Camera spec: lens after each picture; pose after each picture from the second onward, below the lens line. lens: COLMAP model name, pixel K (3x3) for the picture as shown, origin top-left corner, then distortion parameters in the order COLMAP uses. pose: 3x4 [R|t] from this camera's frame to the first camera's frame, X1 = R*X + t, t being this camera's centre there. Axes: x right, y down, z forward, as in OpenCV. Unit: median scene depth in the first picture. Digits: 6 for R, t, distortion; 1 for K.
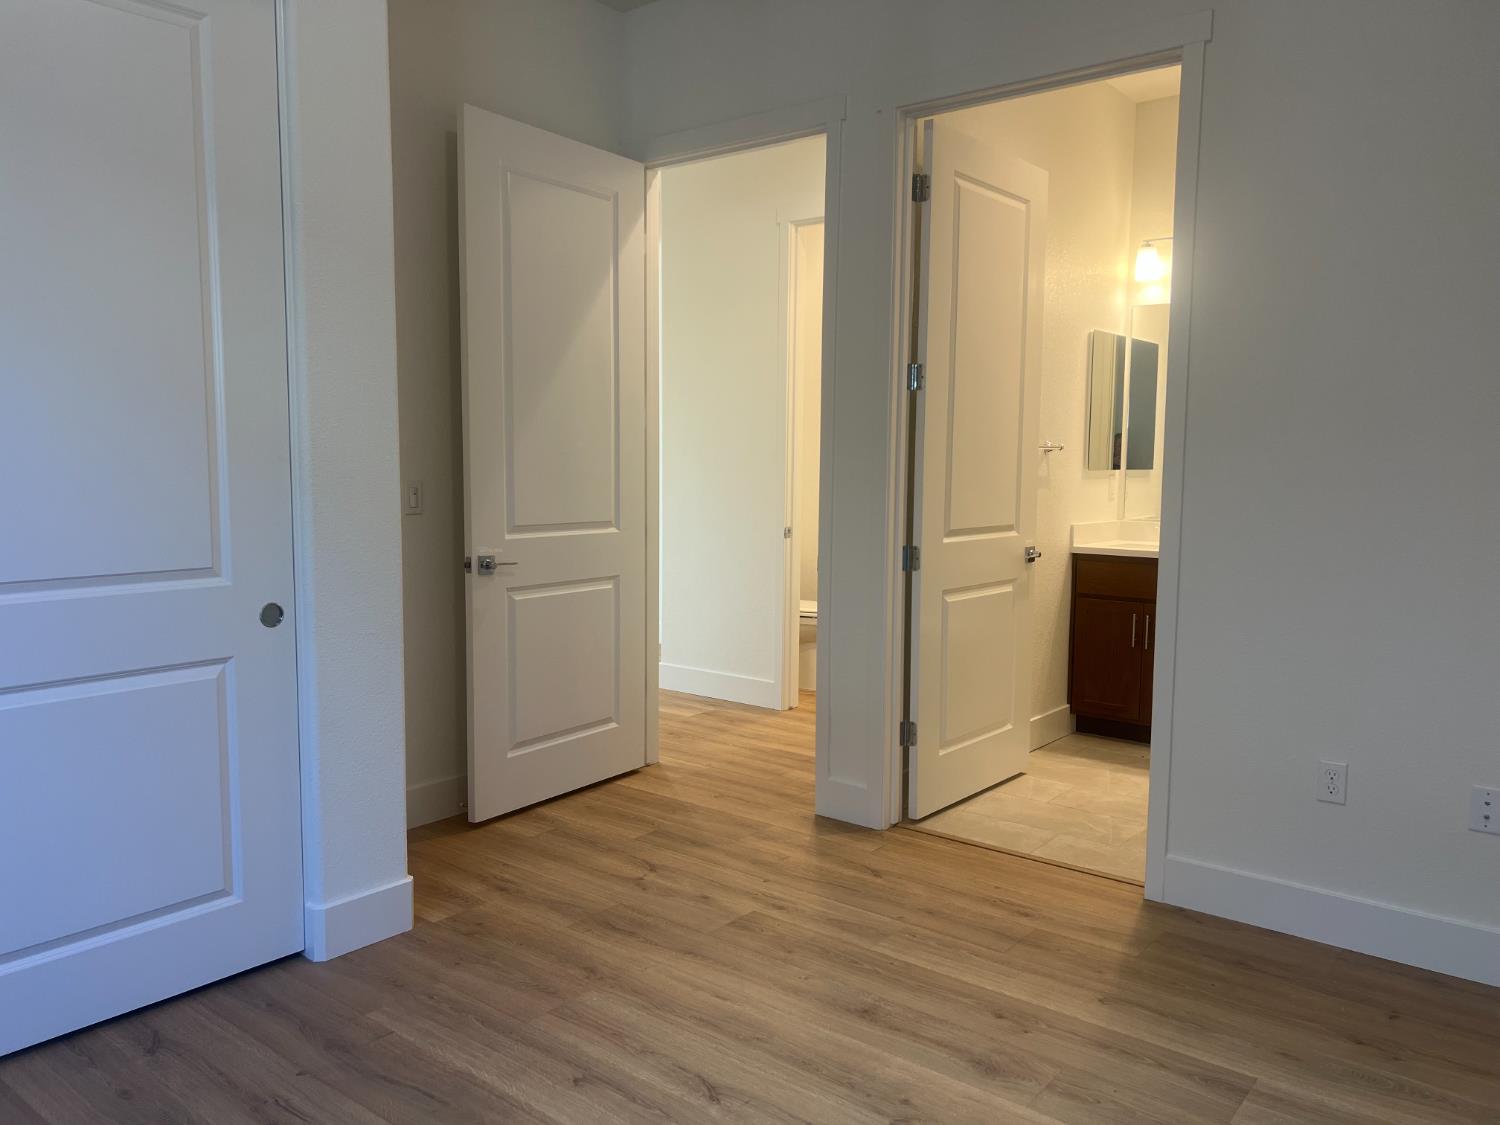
lens RADIAL K [[1120.2, 0, 751.7], [0, 1120.2, 557.9], [0, 0, 1]] dist [0.066191, -0.075661]
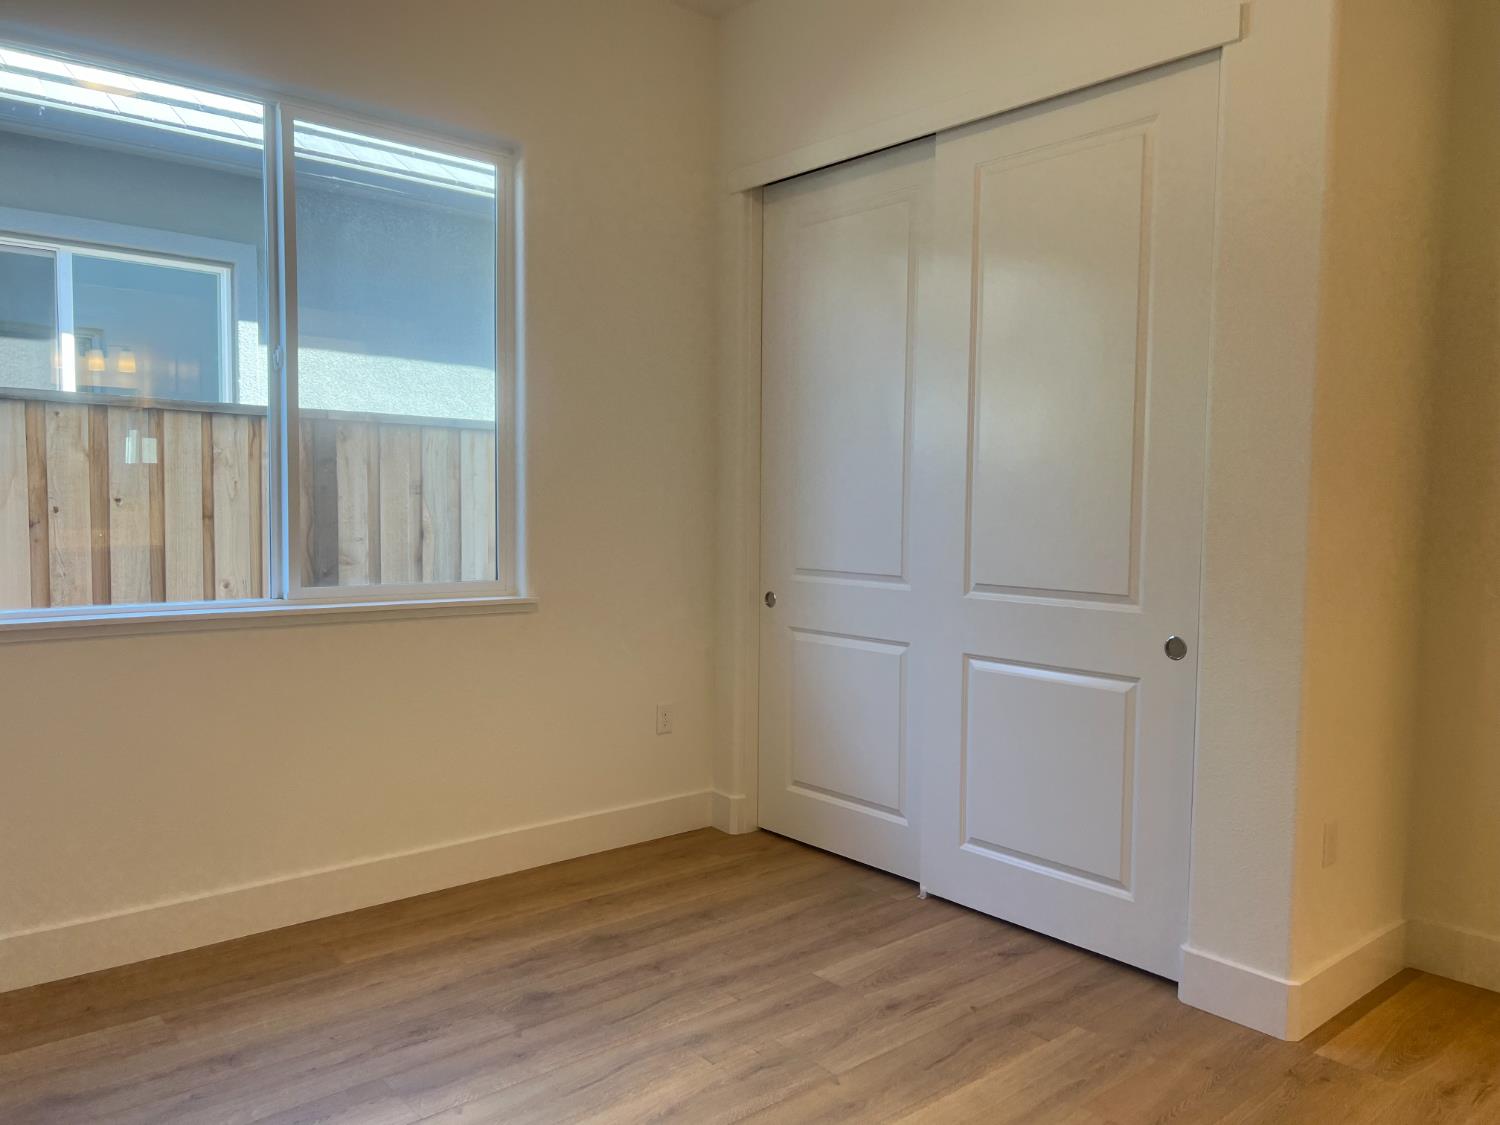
lens RADIAL K [[1120.2, 0, 751.7], [0, 1120.2, 557.9], [0, 0, 1]] dist [0.066191, -0.075661]
pose [[-0.175536, 0.033250, -0.983911, 0.712818], [-0.103853, 0.993228, 0.052093, -0.049304], [0.978980, 0.111326, -0.170894, 0.817981]]
